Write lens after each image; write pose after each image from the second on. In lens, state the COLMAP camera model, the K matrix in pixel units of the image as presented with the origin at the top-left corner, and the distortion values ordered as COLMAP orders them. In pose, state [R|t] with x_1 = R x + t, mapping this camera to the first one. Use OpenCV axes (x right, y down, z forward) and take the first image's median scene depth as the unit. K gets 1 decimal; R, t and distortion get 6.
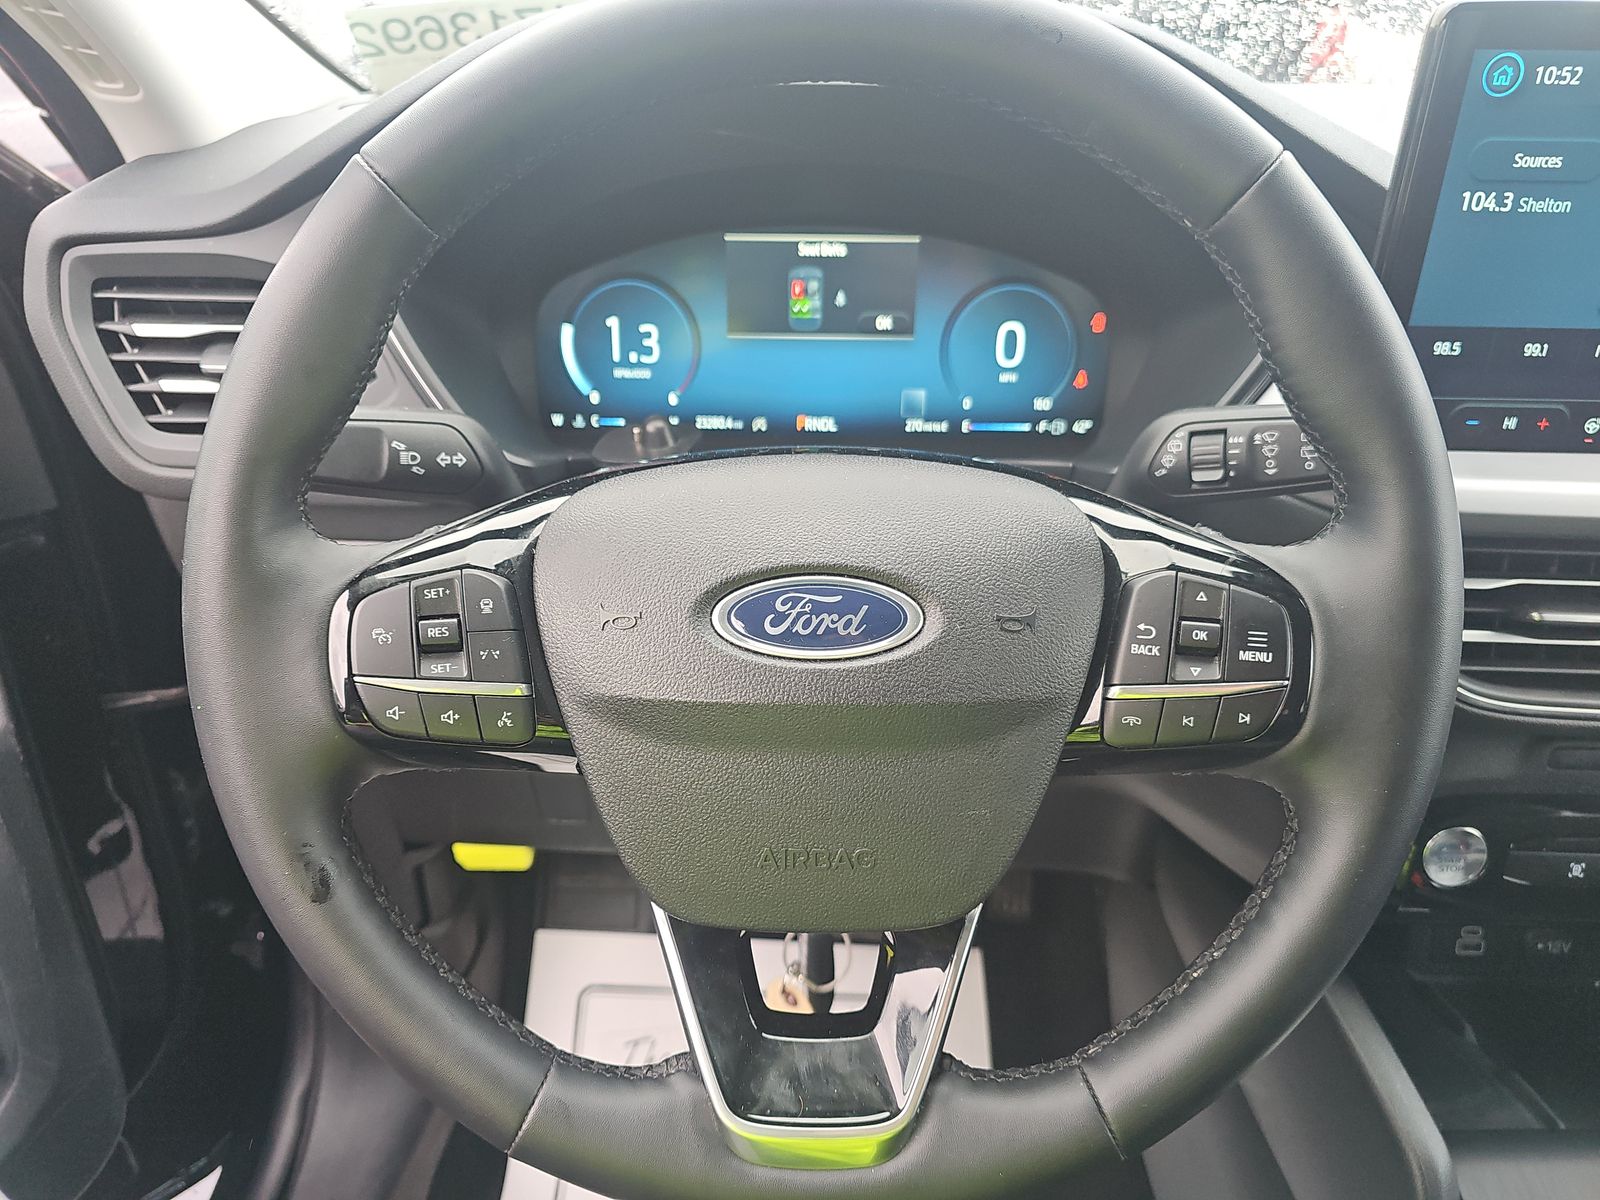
lens RADIAL K [[1060.0, 0, 798.0], [0, 1060.0, 606.9], [0, 0, 1]] dist [0.022587, -0.002016]
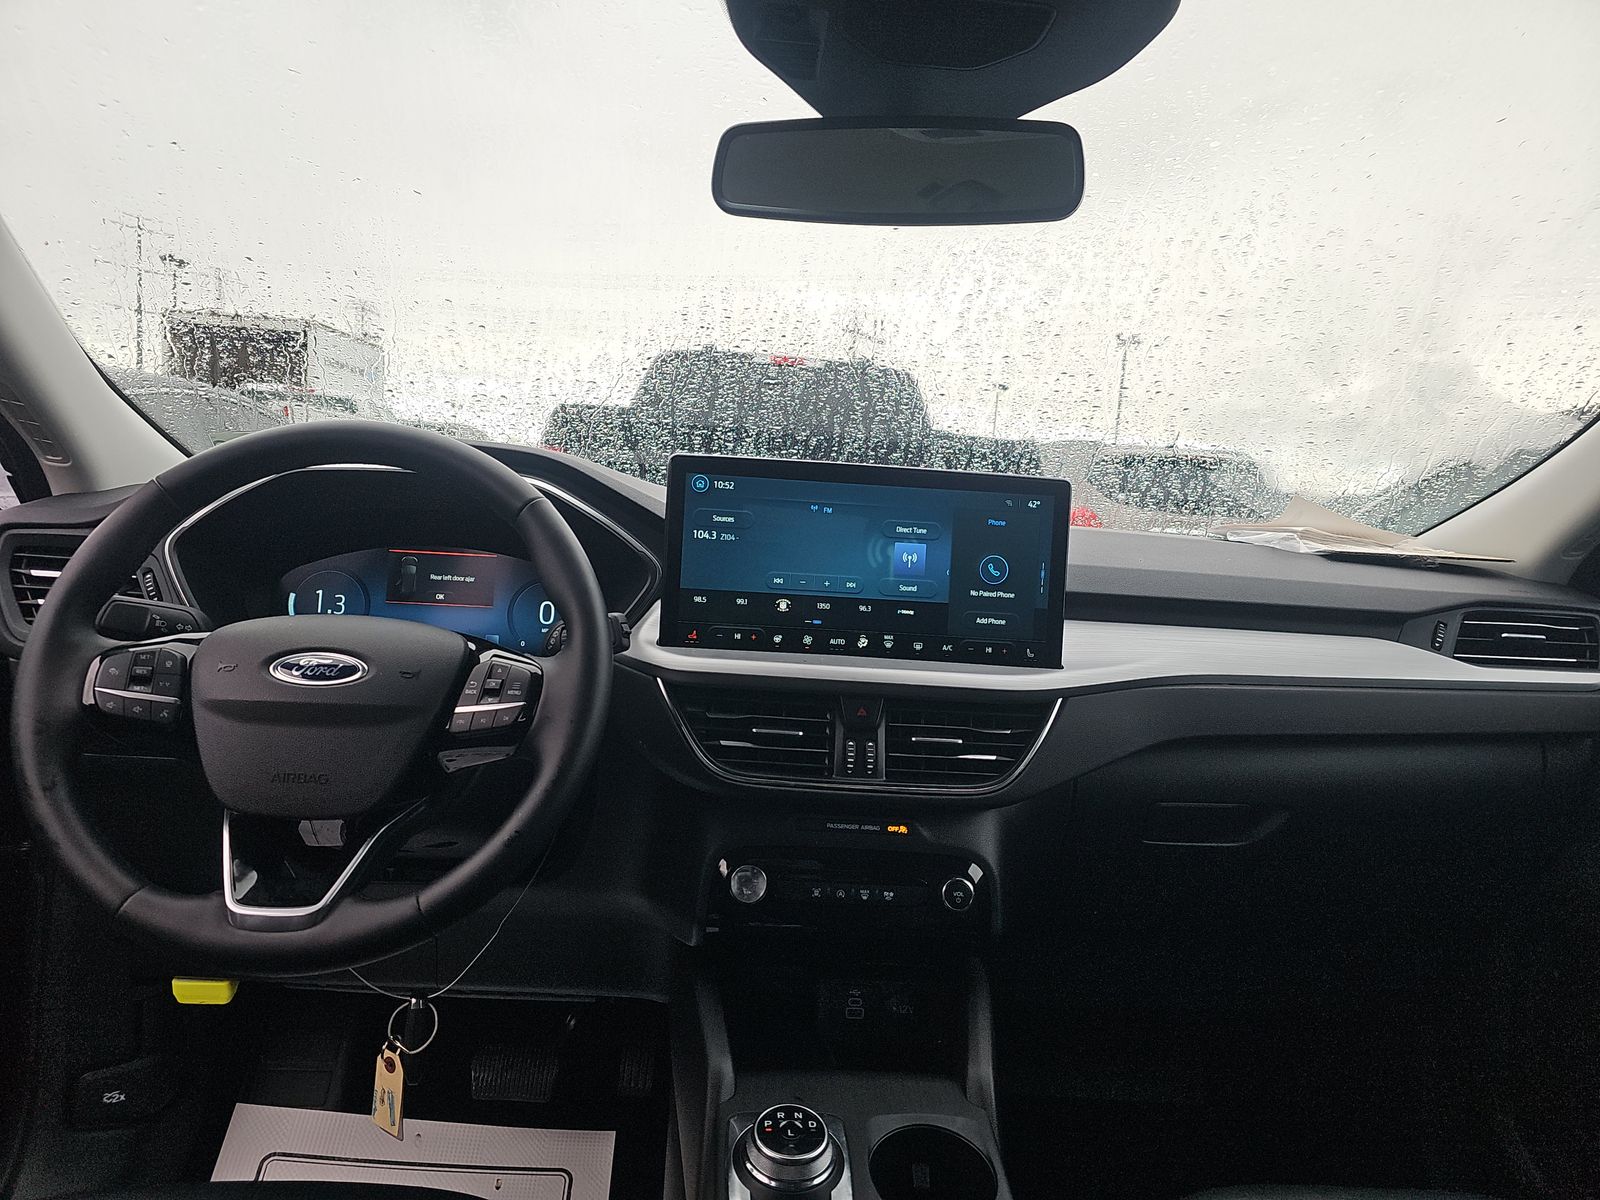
lens RADIAL K [[1060.0, 0, 798.0], [0, 1060.0, 606.9], [0, 0, 1]] dist [0.022587, -0.002016]
pose [[0.995898, 0.042201, 0.080040, 0.485468], [-0.009452, 0.928261, -0.371810, 0.413196], [-0.089989, 0.369528, 0.924852, -0.710349]]
